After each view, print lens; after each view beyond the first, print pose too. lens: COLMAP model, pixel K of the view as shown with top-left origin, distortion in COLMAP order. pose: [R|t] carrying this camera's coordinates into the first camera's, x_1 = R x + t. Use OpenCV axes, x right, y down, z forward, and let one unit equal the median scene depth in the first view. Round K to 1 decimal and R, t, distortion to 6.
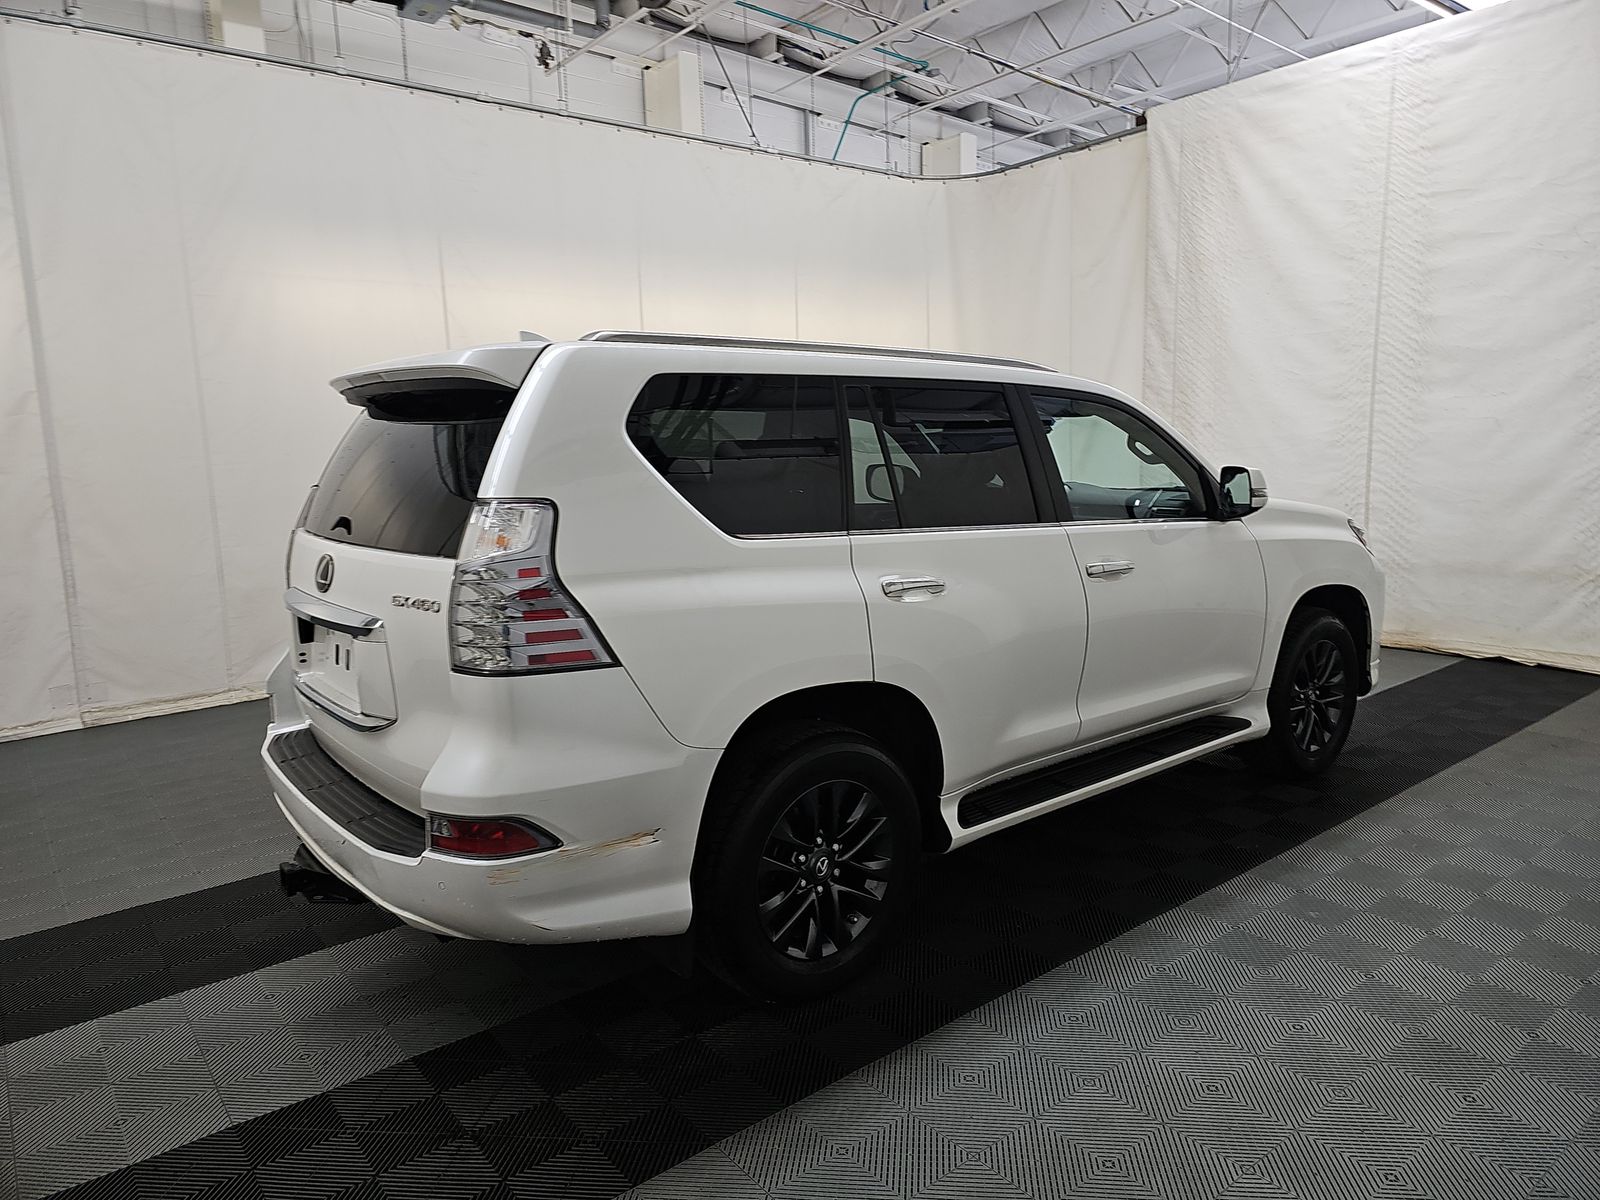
lens RADIAL K [[1039.5, 0, 794.4], [0, 1039.5, 585.5], [0, 0, 1]] dist [0.031429, -0.036025]
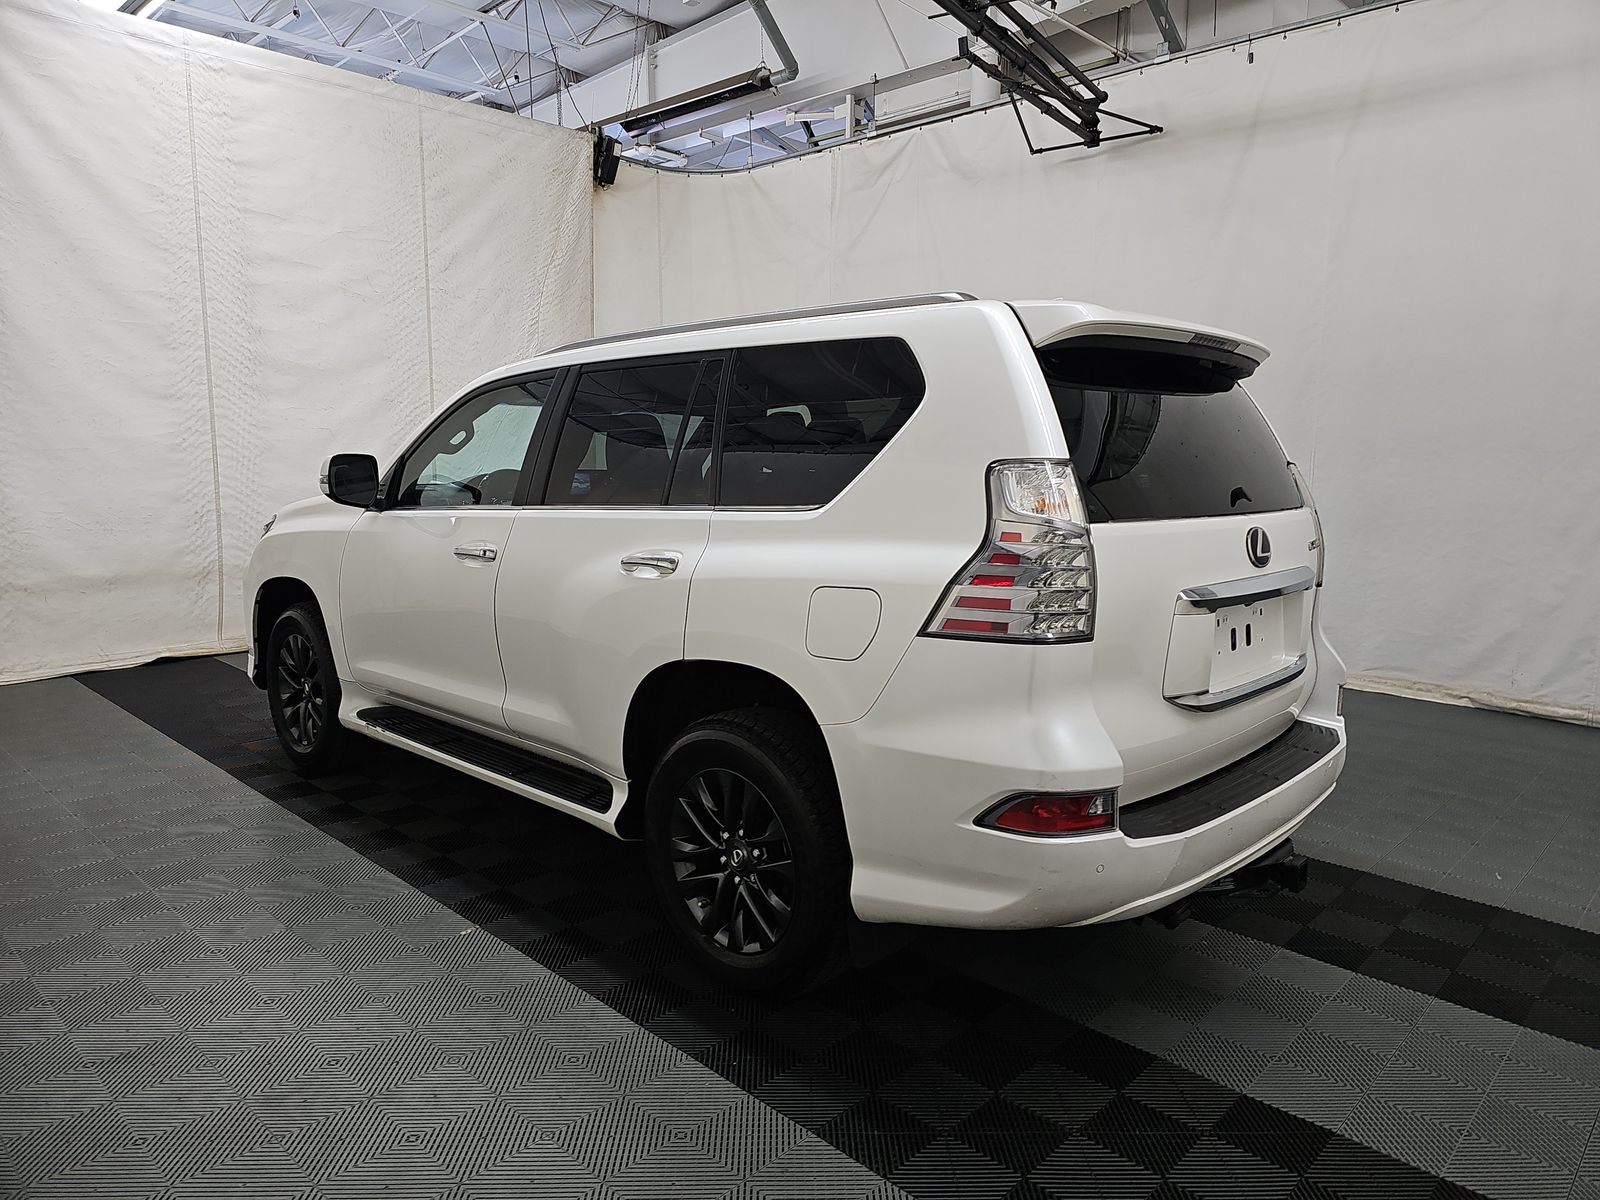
lens RADIAL K [[1059.0, 0, 800.0], [0, 1059.0, 600.0], [0, 0, 1]] dist [0.046904, -0.042889]
pose [[-0.133822, -0.111629, 0.984698, -0.527967], [0.126893, 0.983526, 0.128741, -0.056024], [-0.982848, 0.142179, -0.117453, 0.604289]]
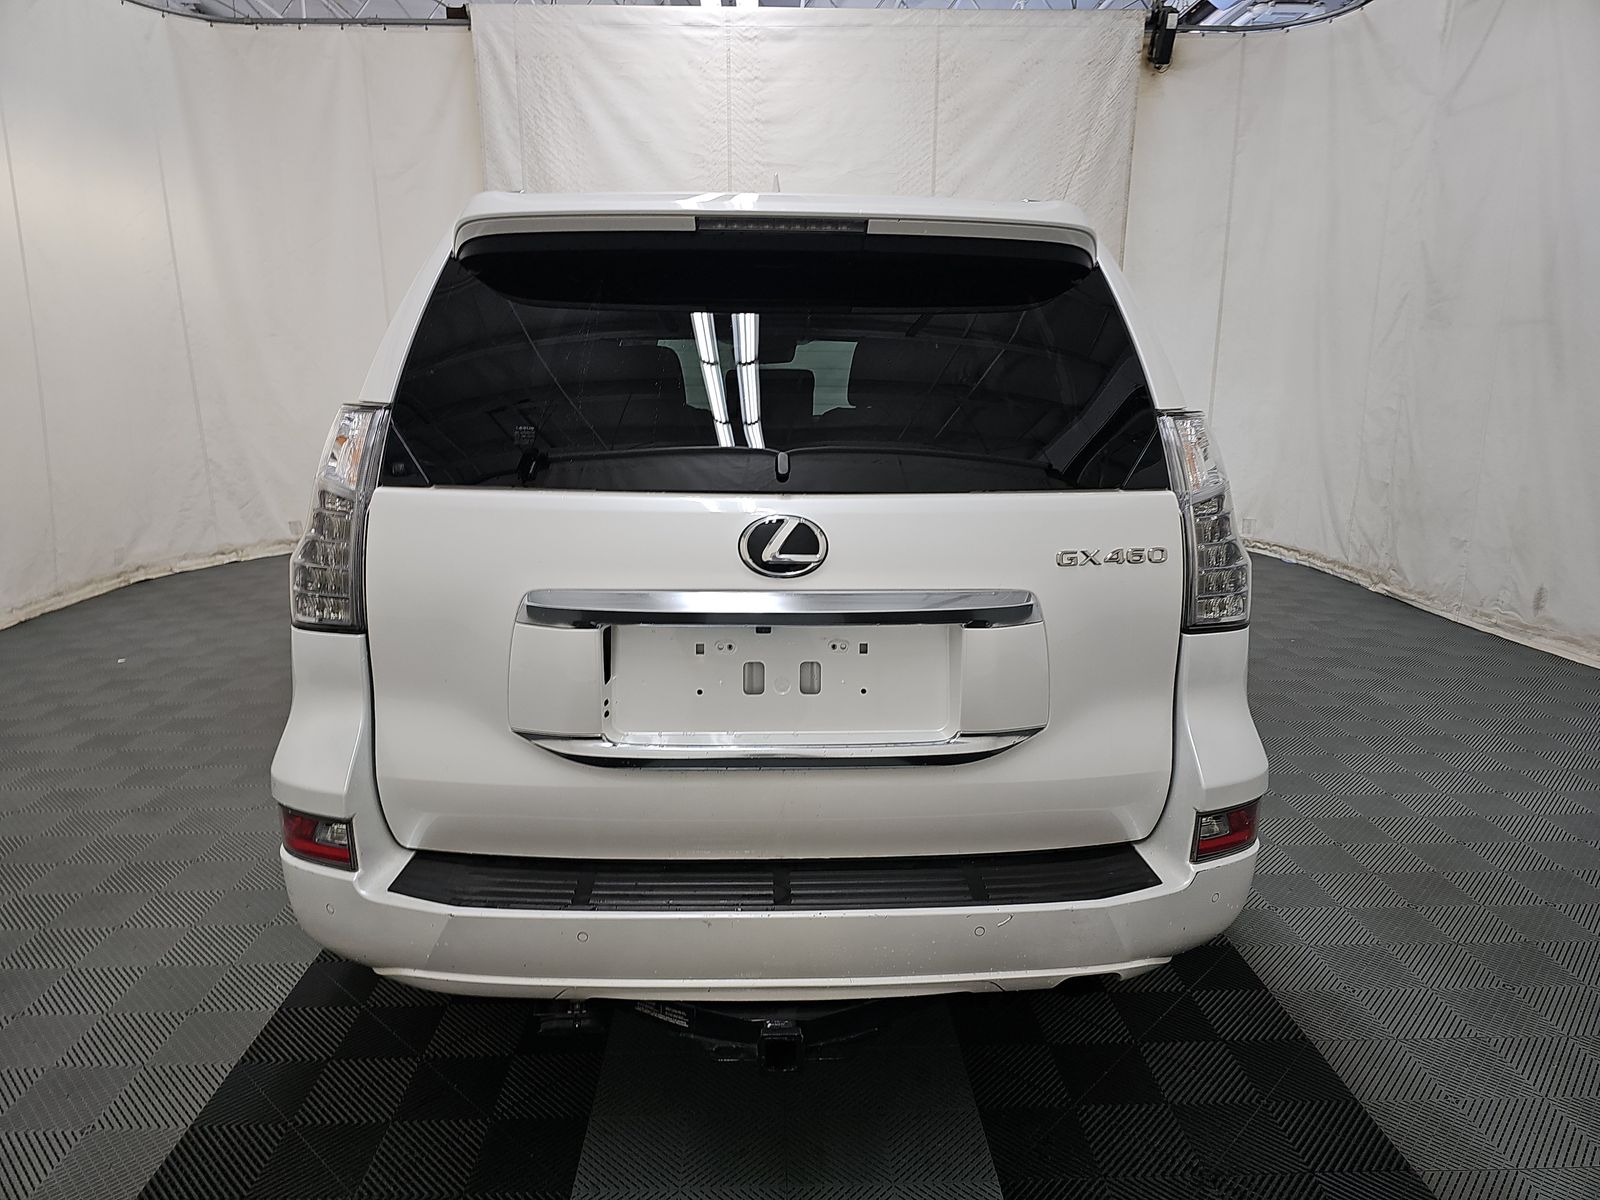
lens RADIAL K [[1059.0, 0, 800.0], [0, 1059.0, 600.0], [0, 0, 1]] dist [0.046904, -0.042889]
pose [[0.594485, -0.143335, 0.791229, -0.363844], [0.090161, 0.989661, 0.111540, -0.018707], [-0.799036, 0.005029, 0.601262, 0.241780]]
